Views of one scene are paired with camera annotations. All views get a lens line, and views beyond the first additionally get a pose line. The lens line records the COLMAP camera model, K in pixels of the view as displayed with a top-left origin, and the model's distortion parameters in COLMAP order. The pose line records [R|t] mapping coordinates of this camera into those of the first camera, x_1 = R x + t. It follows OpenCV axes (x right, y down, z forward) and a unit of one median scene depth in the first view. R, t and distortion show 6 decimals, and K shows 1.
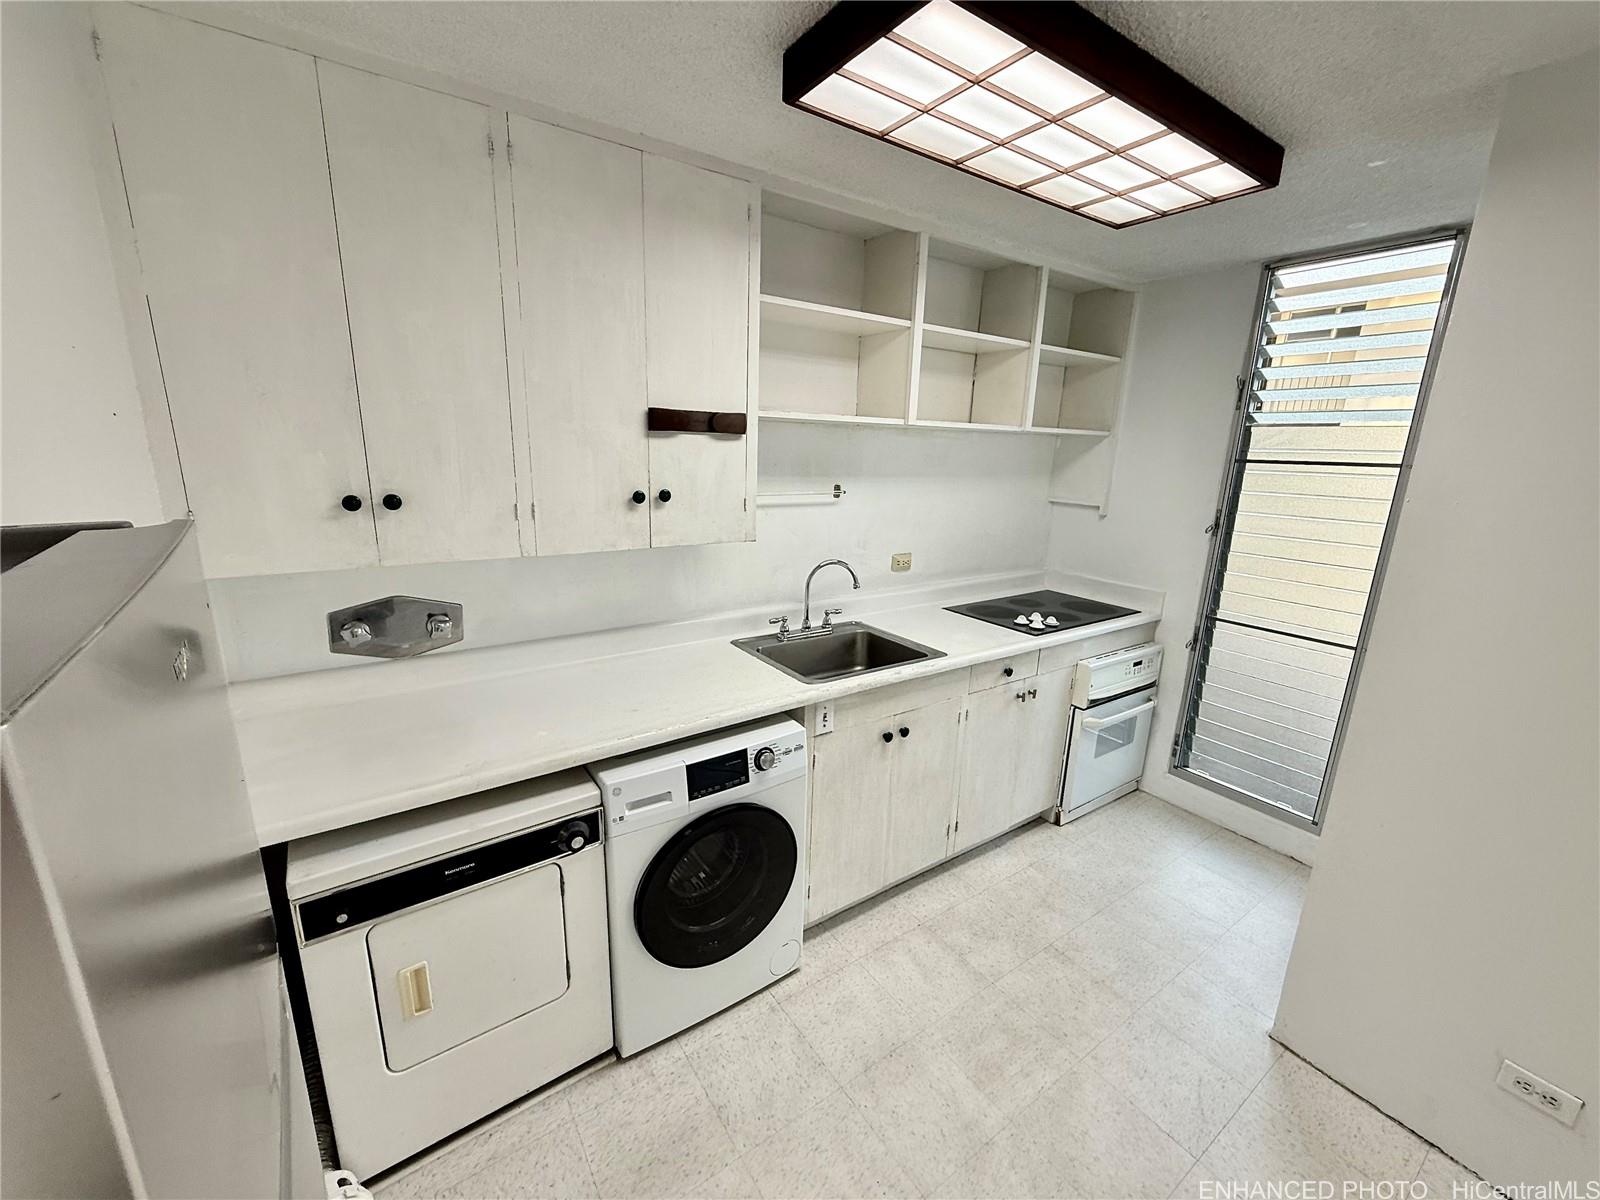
lens RADIAL K [[636.6, 0, 793.6], [0, 636.6, 599.7], [0, 0, 1]] dist [-0.000058, 0.000169]
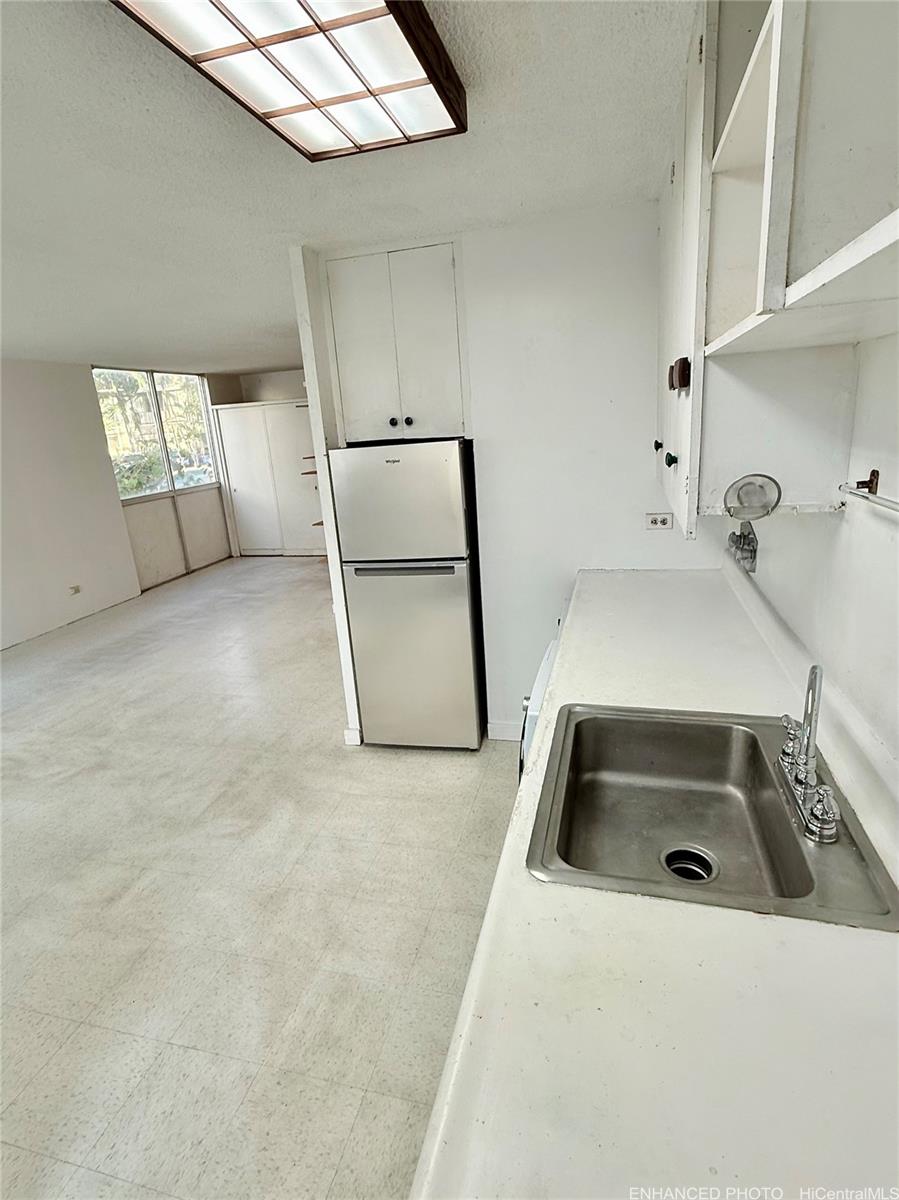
lens RADIAL K [[603.3, 0, 449.5], [0, 603.3, 600.0], [0, 0, 1]] dist [-0.000822, 0.000023]
pose [[-0.757080, 0.210360, -0.618530, 0.475885], [-0.109071, 0.892761, 0.437128, -0.250180], [0.644154, 0.398405, -0.652947, 1.091801]]
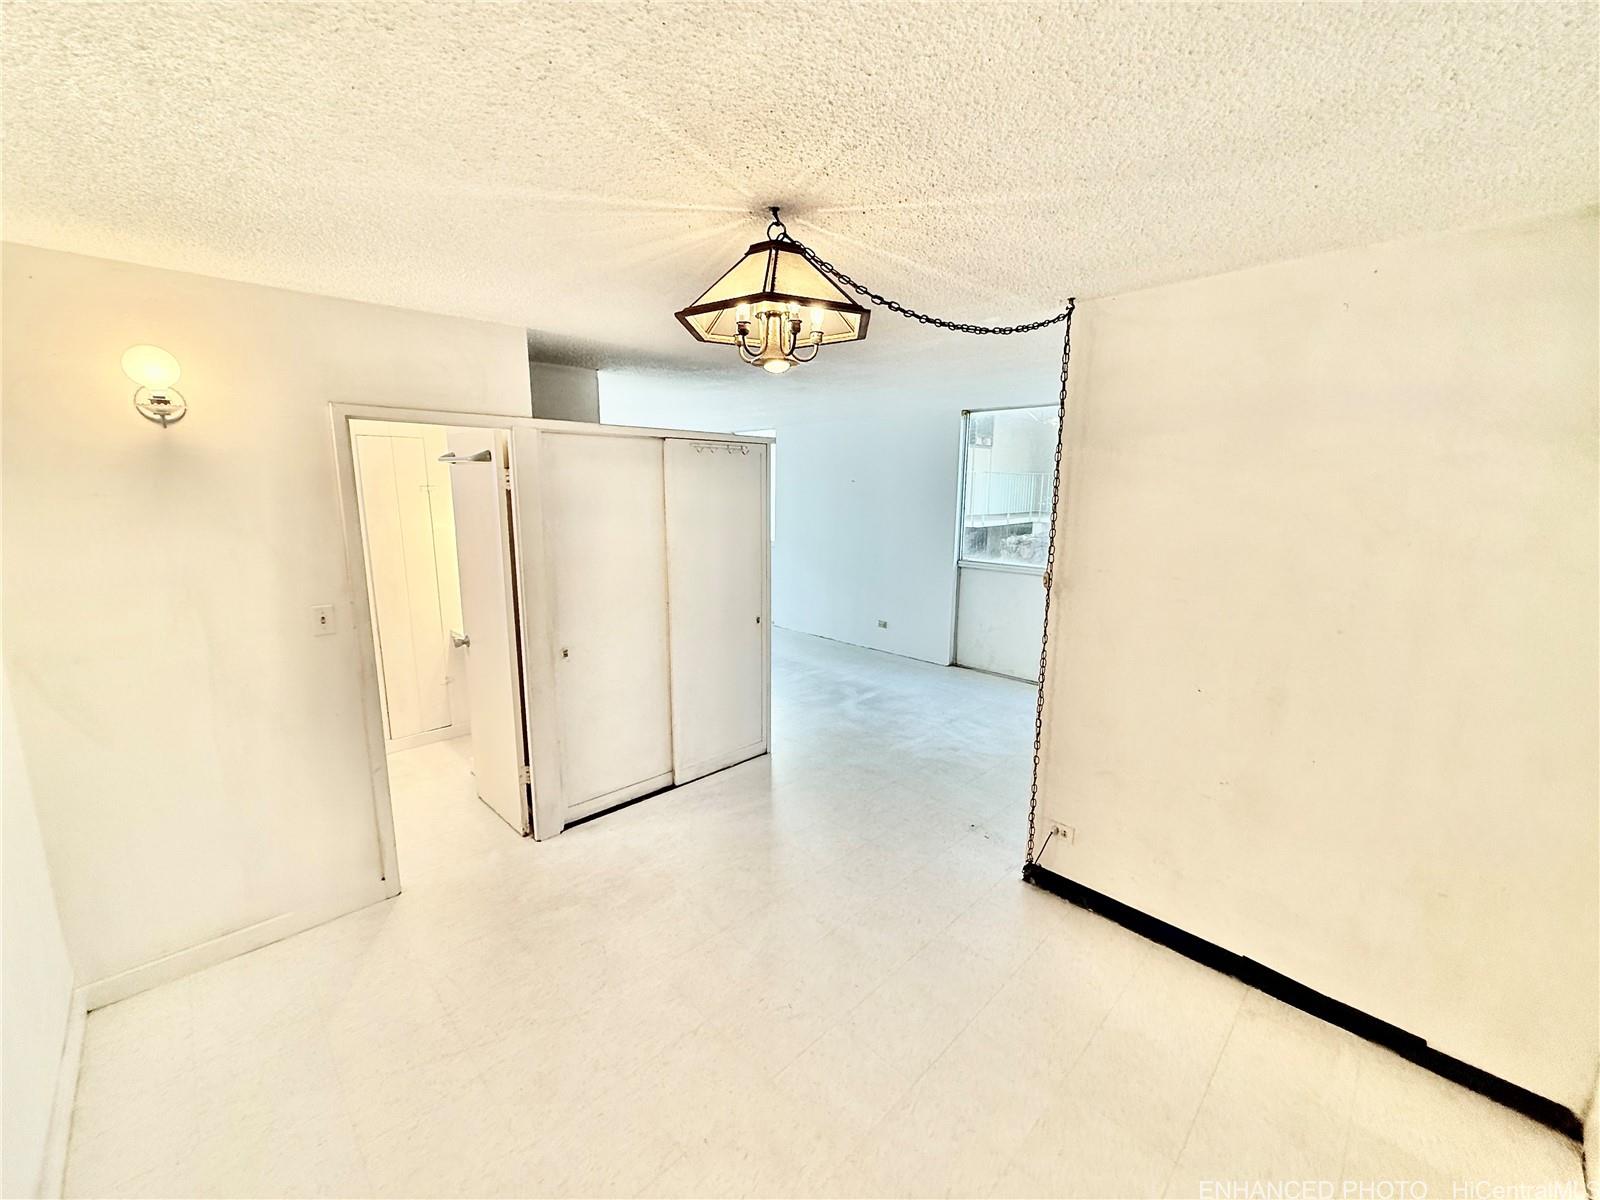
lens RADIAL K [[636.6, 0, 793.6], [0, 636.6, 599.7], [0, 0, 1]] dist [-0.000058, 0.000169]
pose [[-0.170409, -0.205074, 0.963798, -2.471333], [0.226011, 0.943893, 0.240799, 0.082830], [-0.959104, 0.258863, -0.114499, -0.814322]]
